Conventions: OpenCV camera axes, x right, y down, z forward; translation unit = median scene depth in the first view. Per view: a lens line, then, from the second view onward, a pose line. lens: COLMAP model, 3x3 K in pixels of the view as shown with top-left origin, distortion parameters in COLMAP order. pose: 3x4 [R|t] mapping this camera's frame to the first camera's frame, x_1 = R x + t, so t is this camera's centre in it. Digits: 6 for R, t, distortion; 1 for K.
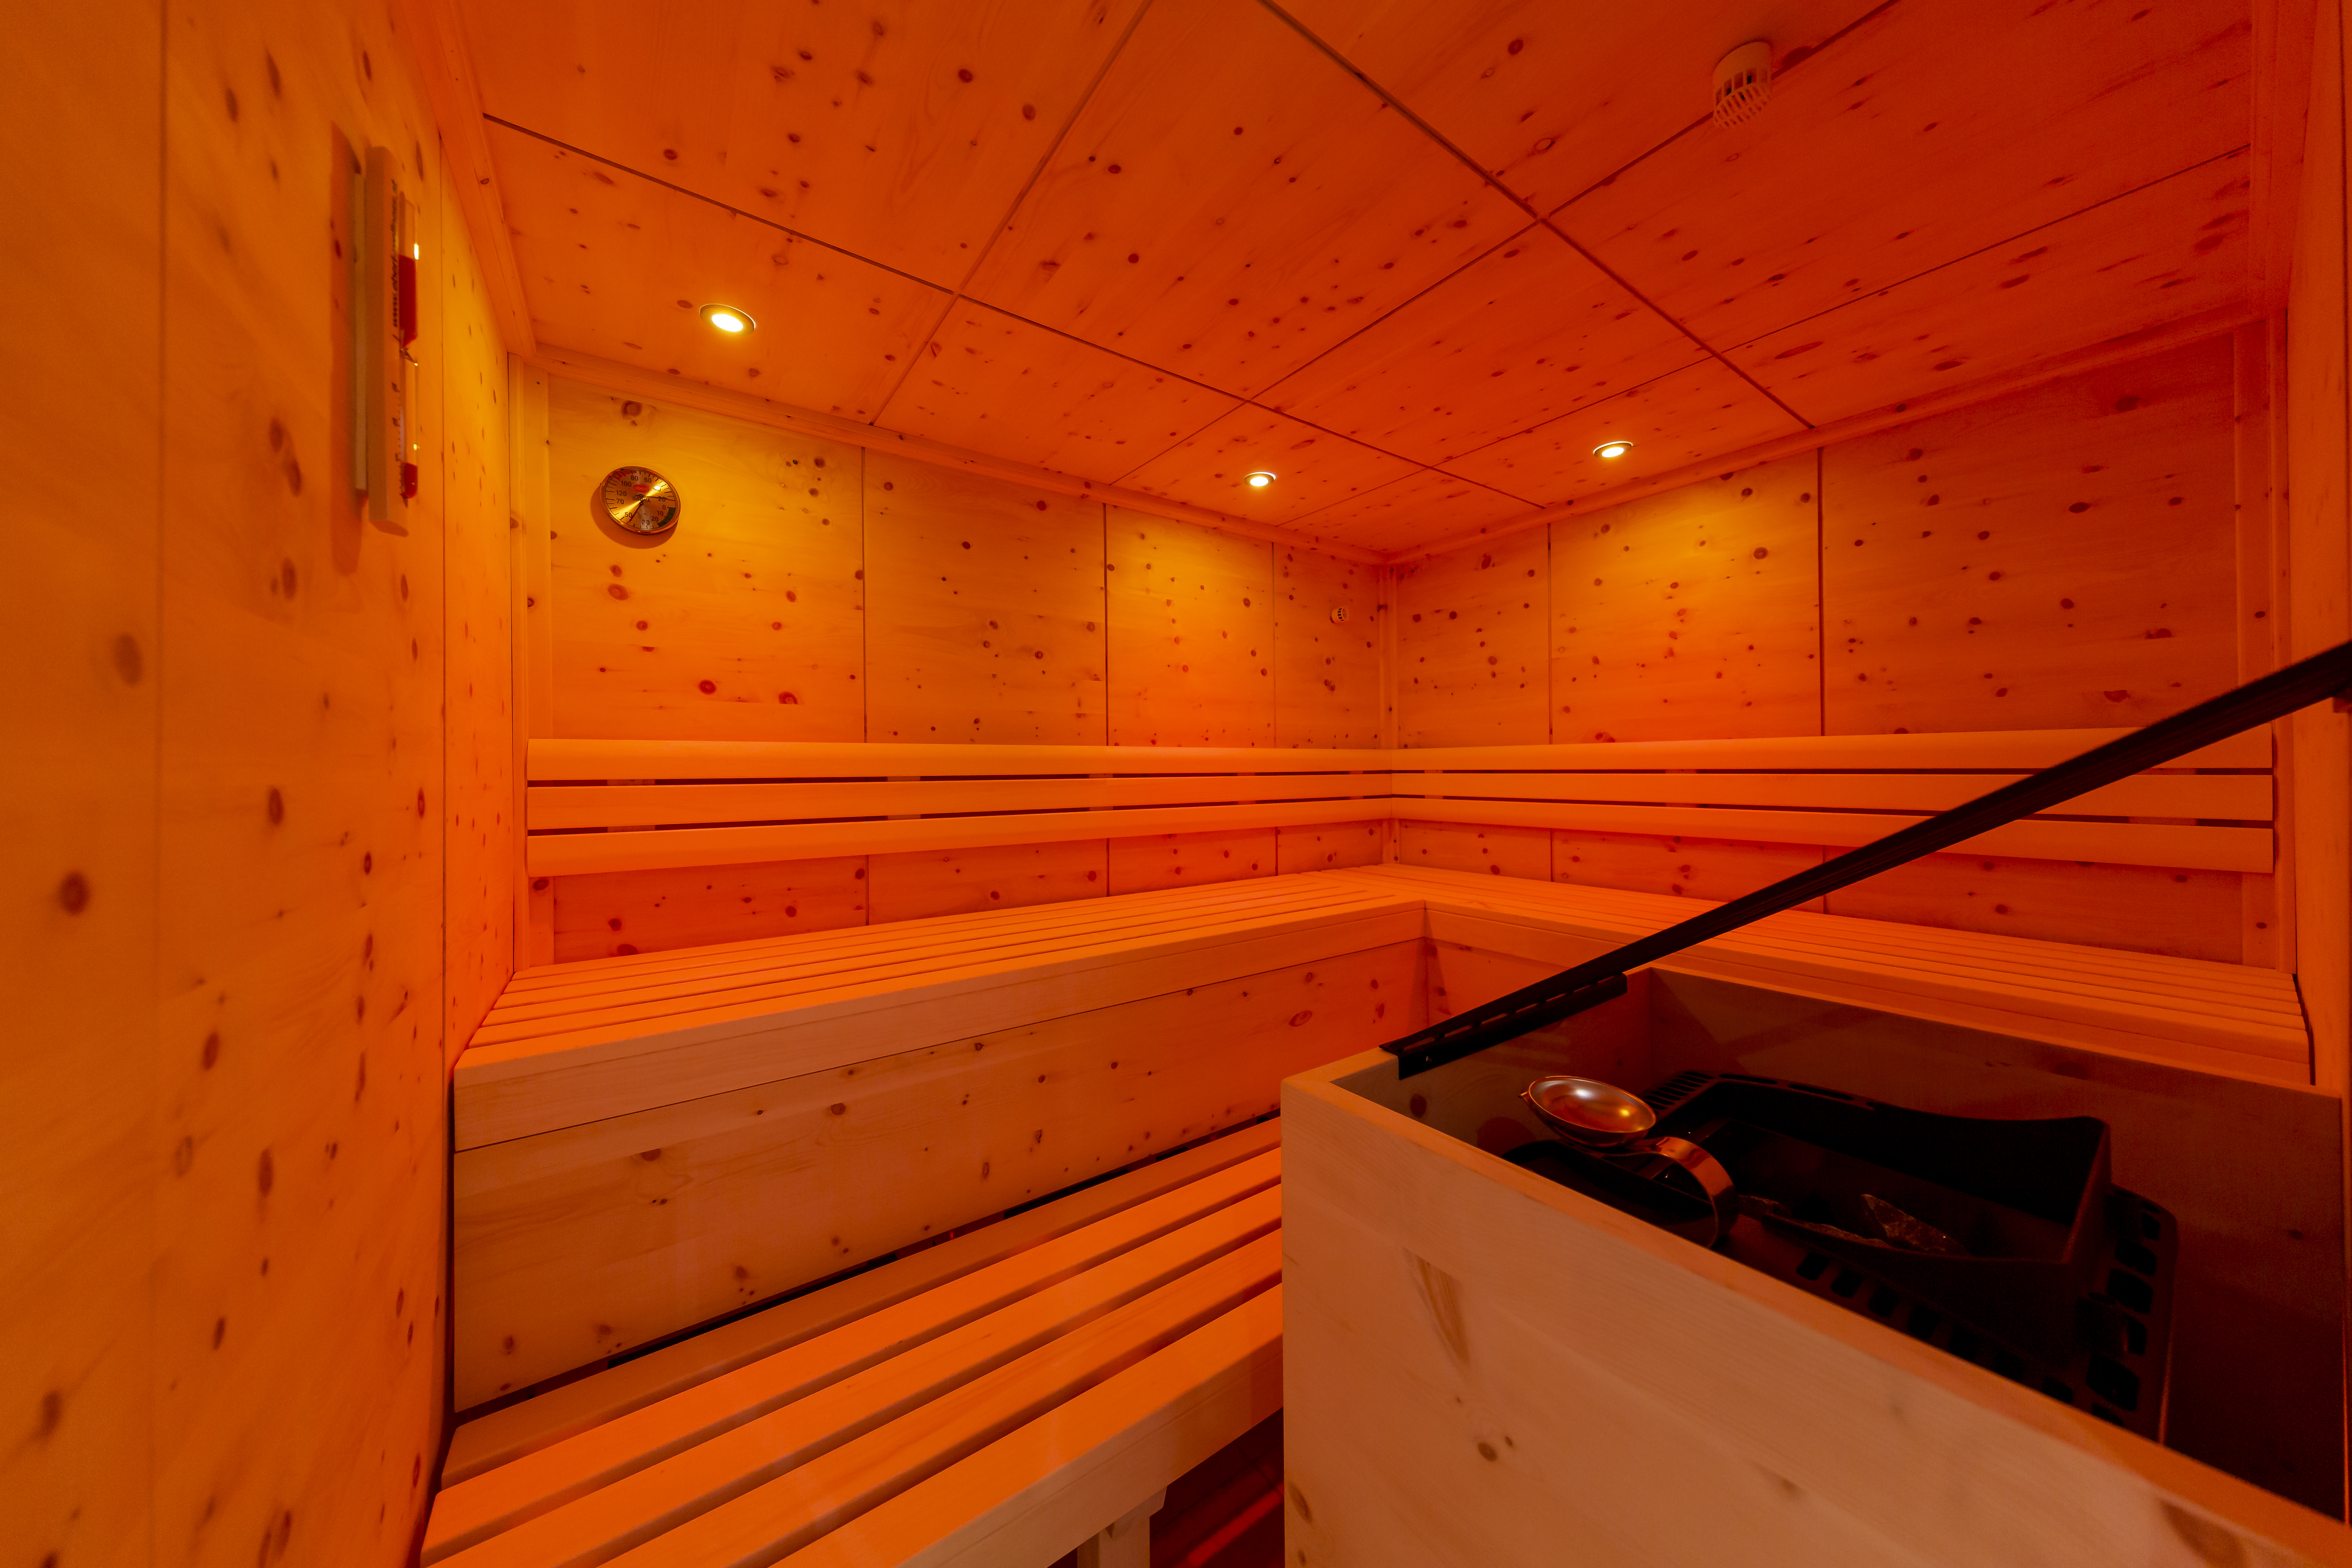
lens RADIAL K [[746.0, 0, 1165.0], [0, 746.0, 766.0], [0, 0, 1]] dist [0.002482, -0.000930]
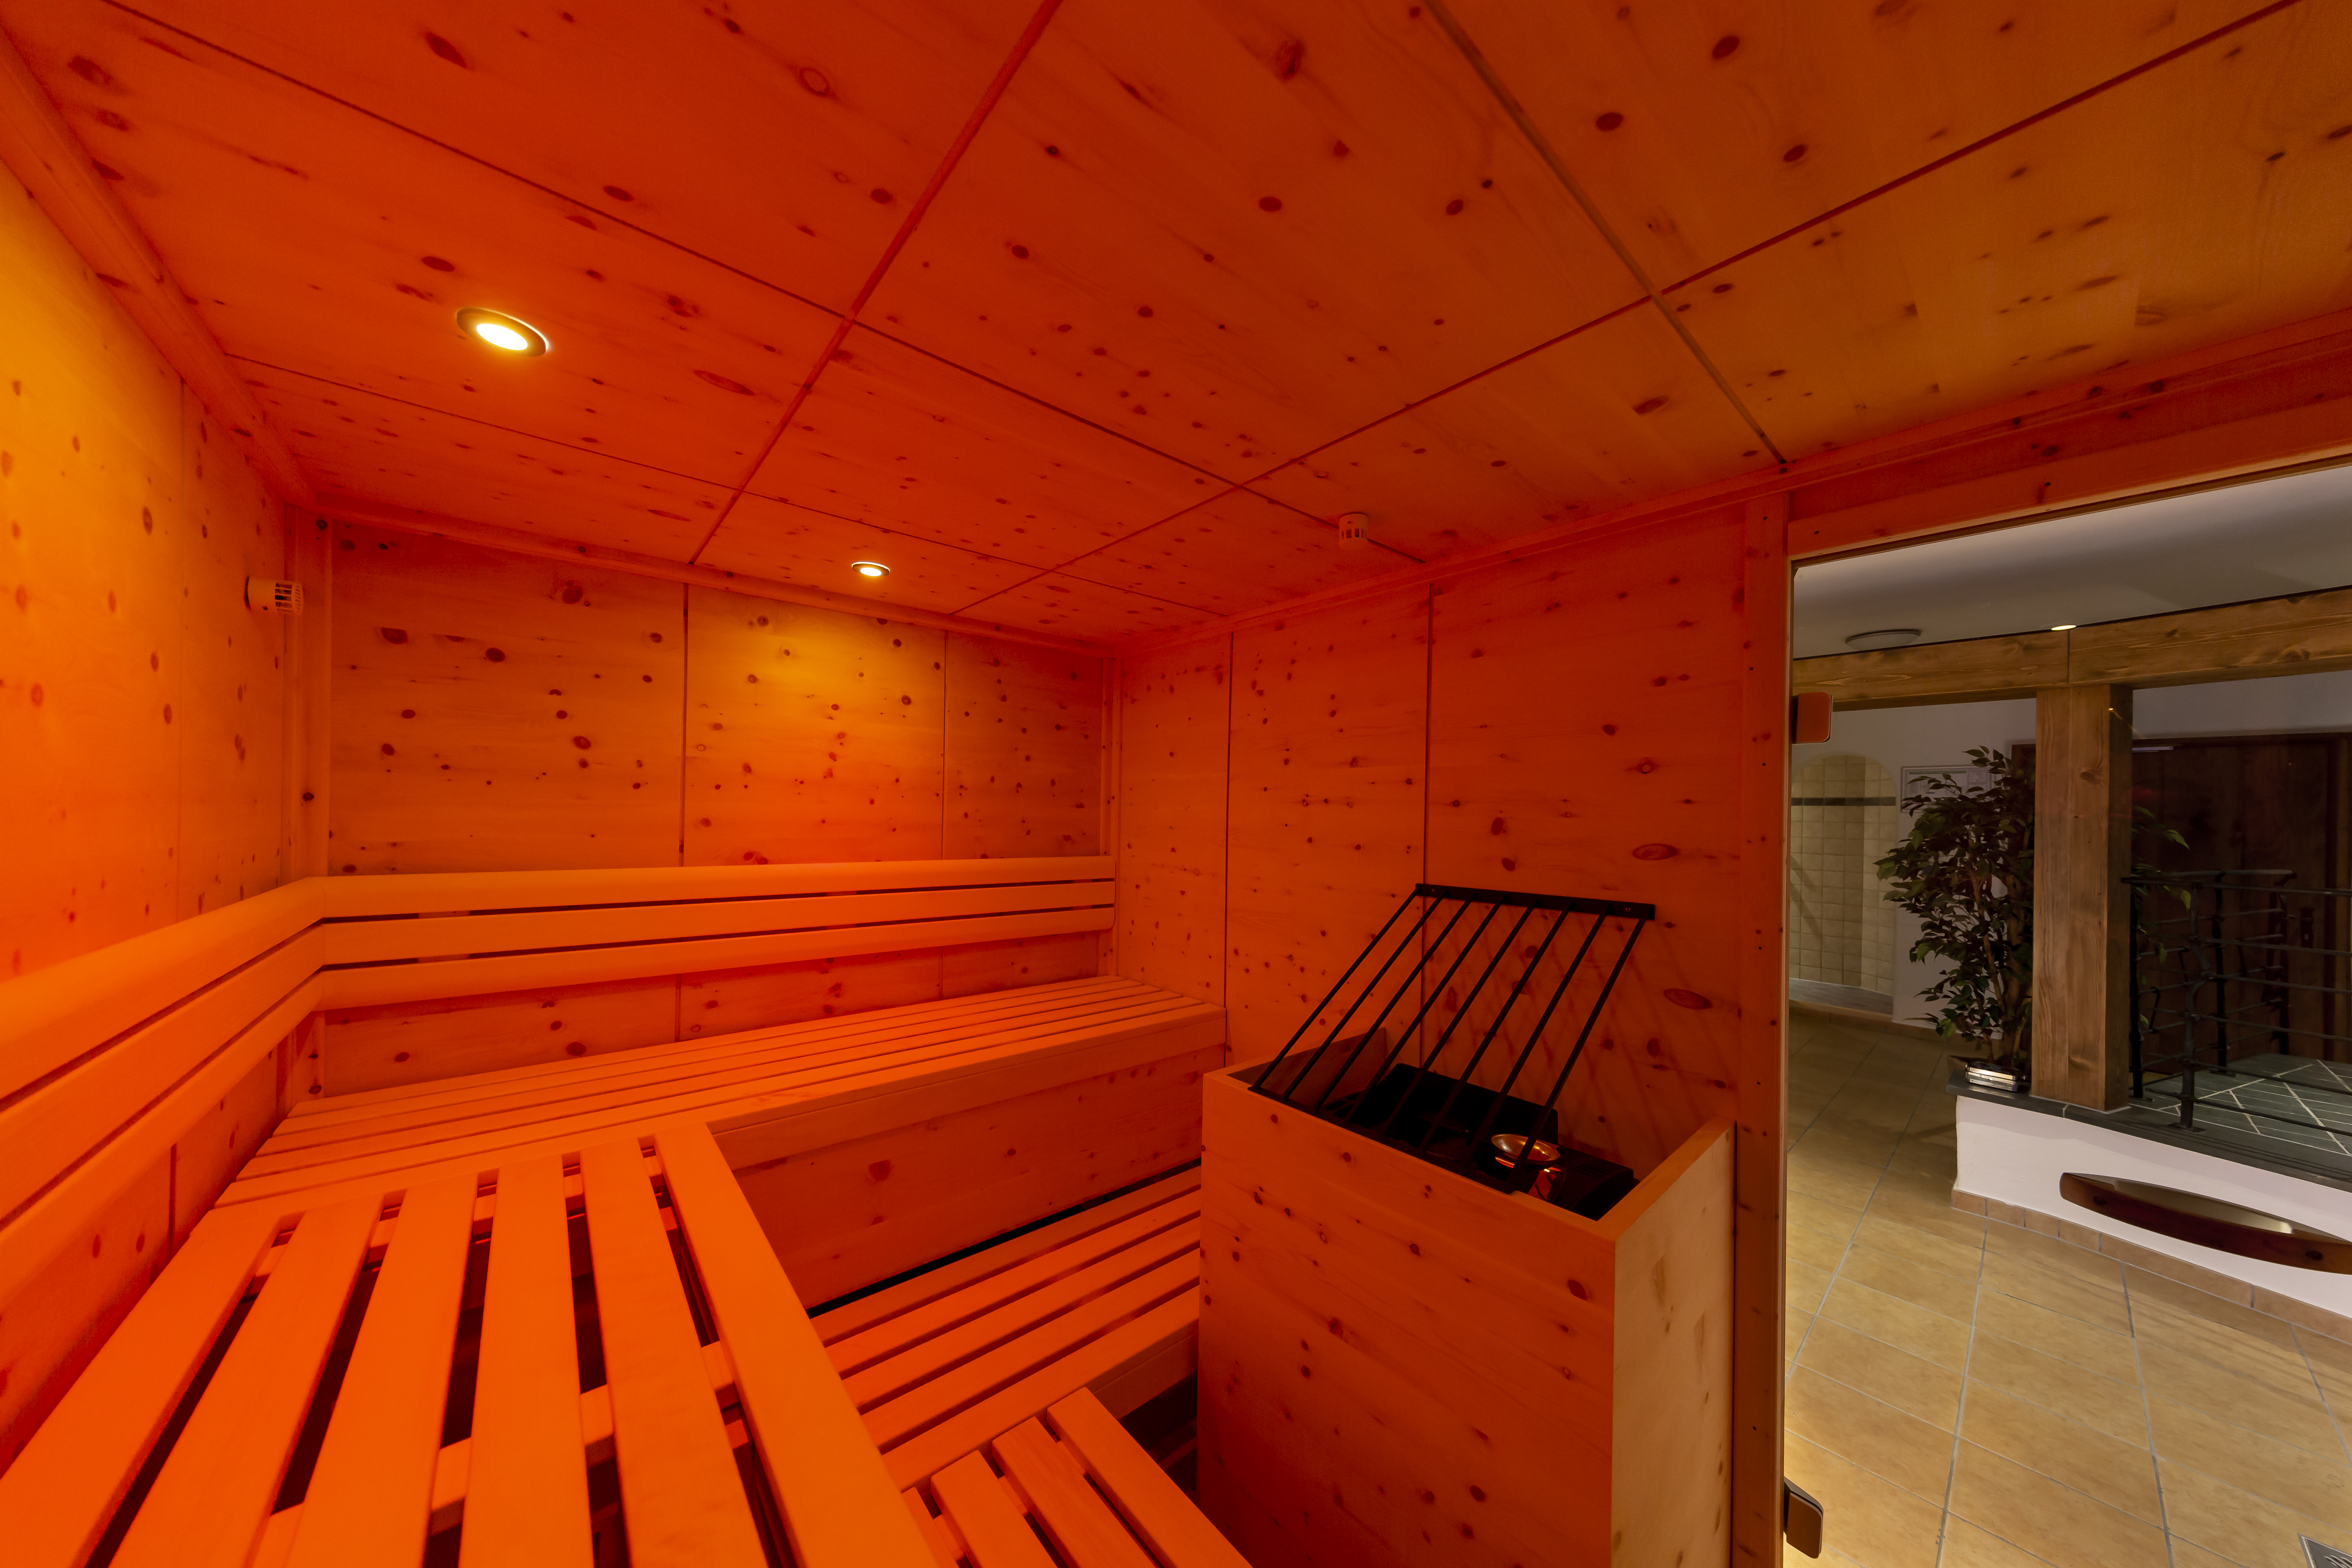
lens RADIAL K [[746.0, 0, 1180.4], [0, 746.0, 810.8], [0, 0, 1]] dist [0.002482, -0.000930]
pose [[-0.103492, 0.009572, 0.994584, -0.366526], [-0.020344, 0.999724, -0.011739, -0.101553], [-0.994422, -0.021449, -0.103269, 0.649143]]
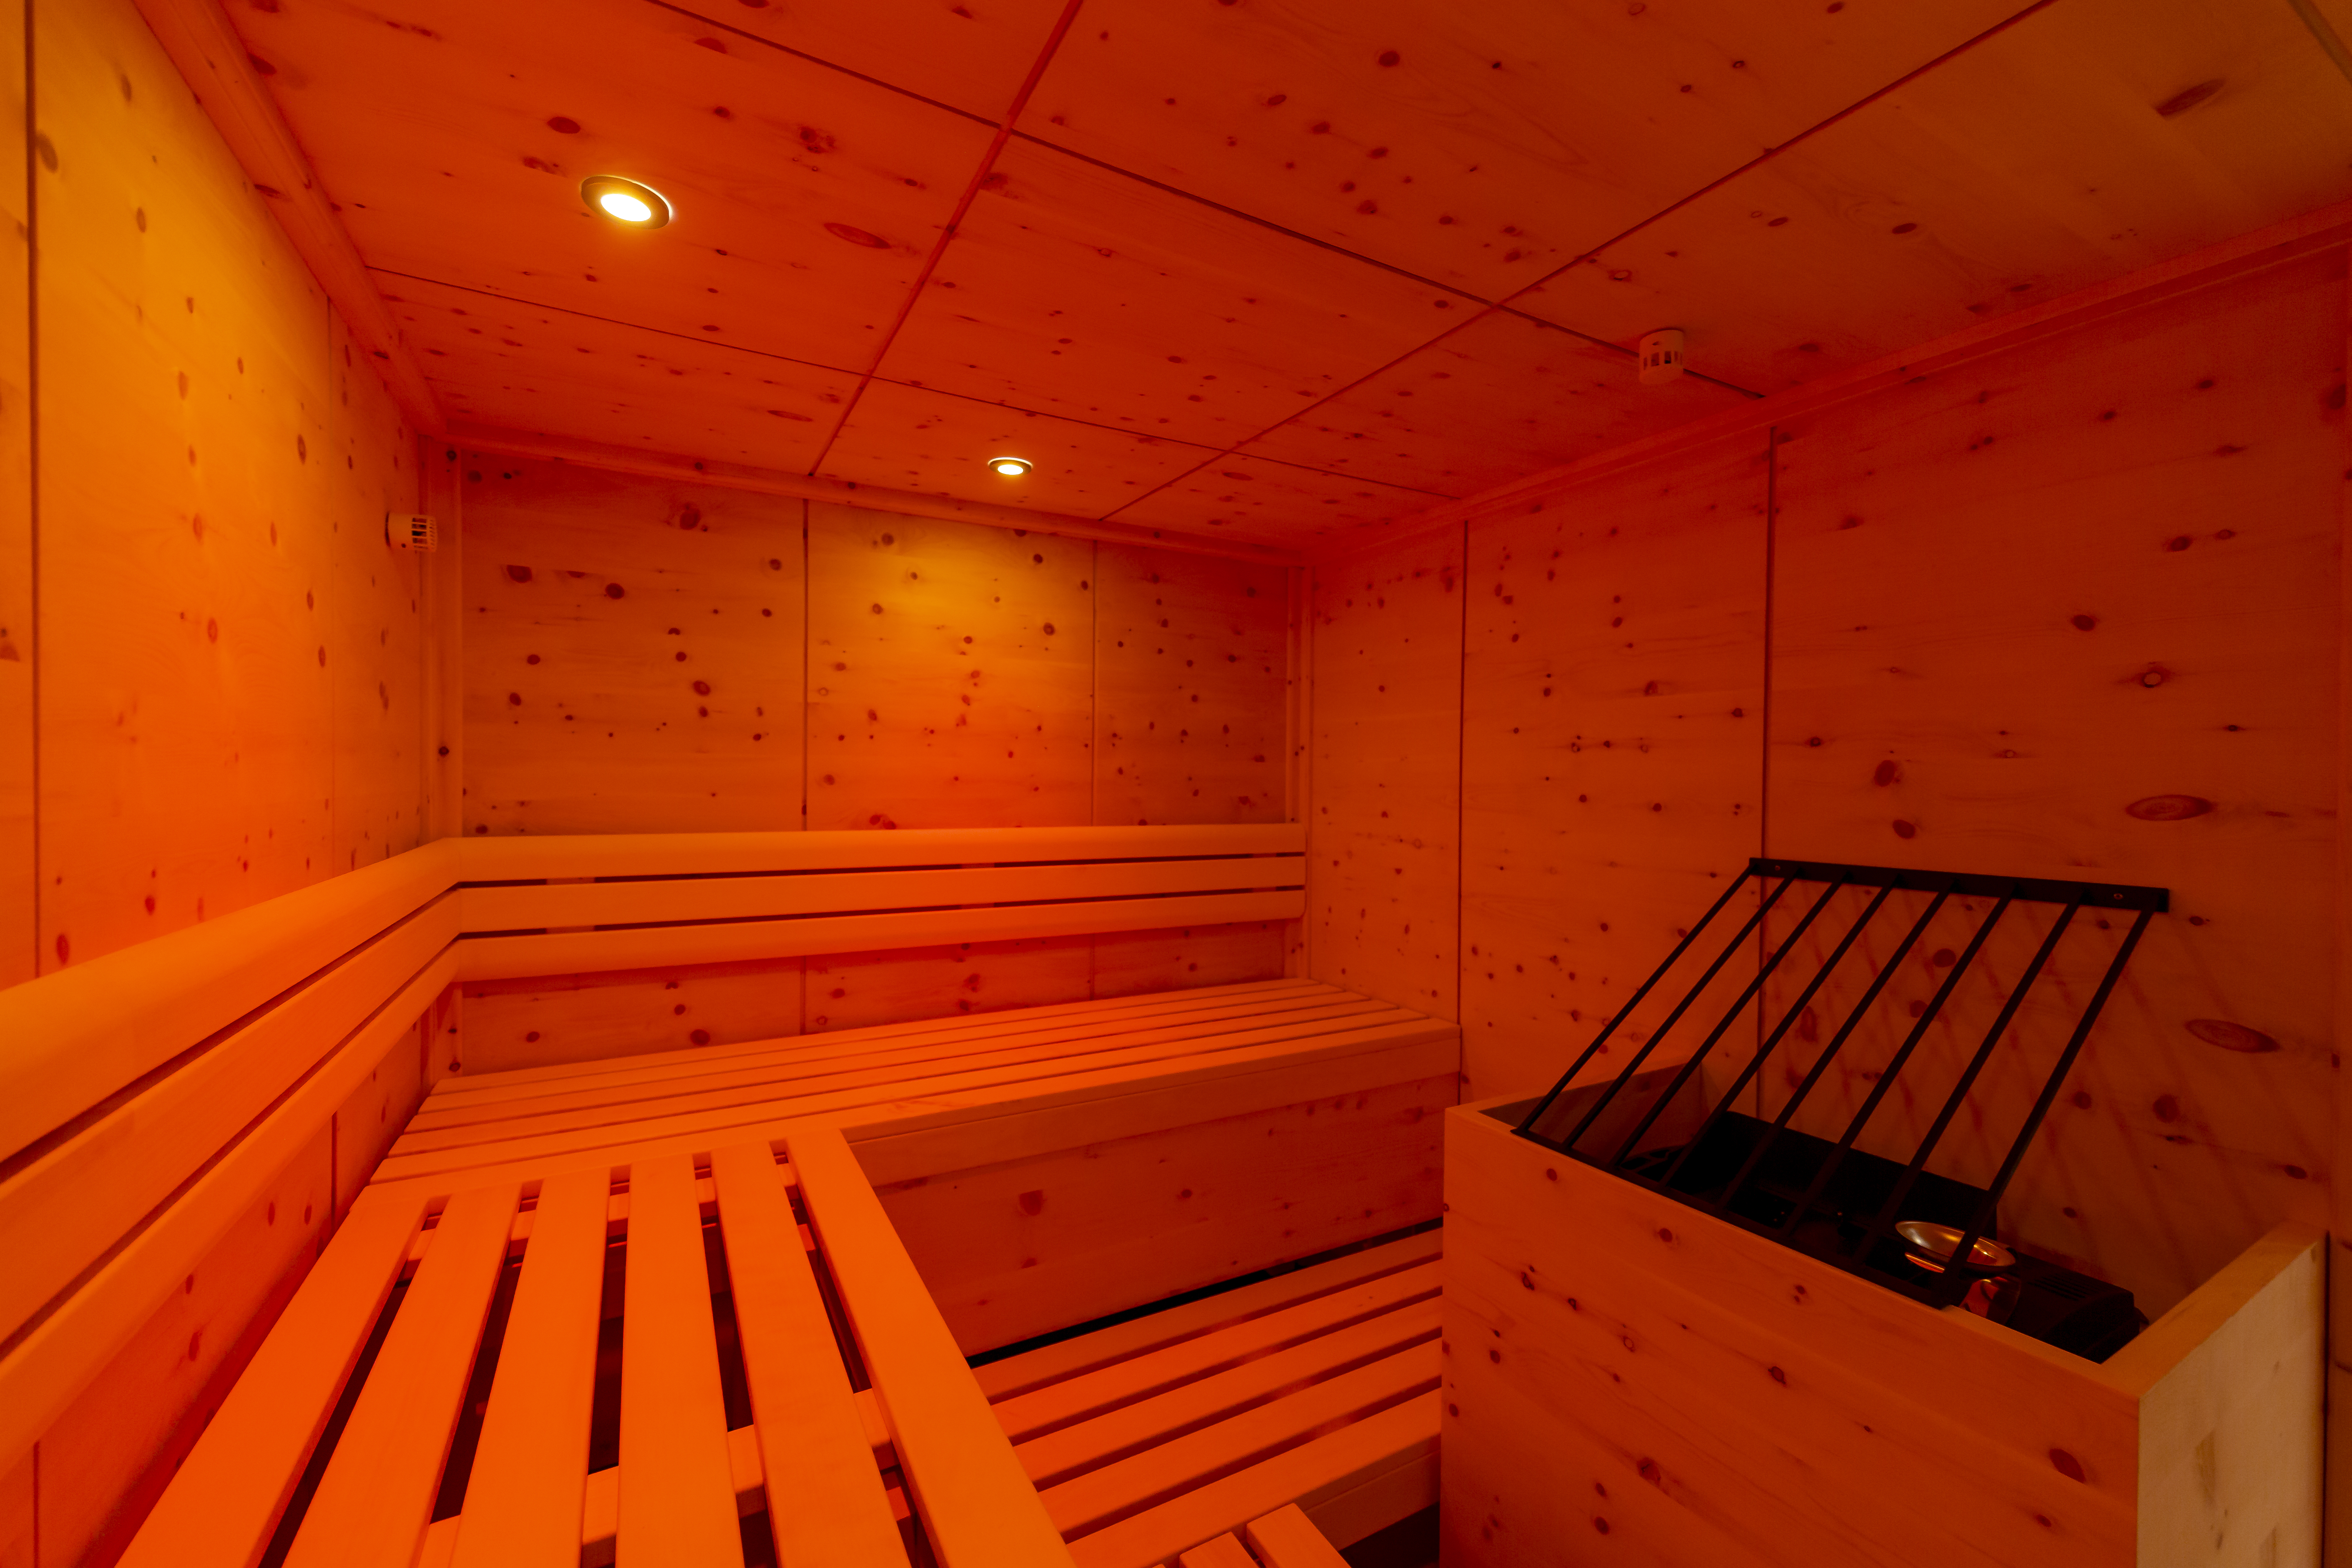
lens RADIAL K [[945.6, 0, 1180.3], [0, 945.6, 785.5], [0, 0, 1]] dist [0.001573, -0.000556]
pose [[0.092195, 0.000018, 0.995741, -0.344490], [-0.014322, 0.999897, 0.001308, -0.086676], [-0.995638, -0.014382, 0.092186, 0.677311]]
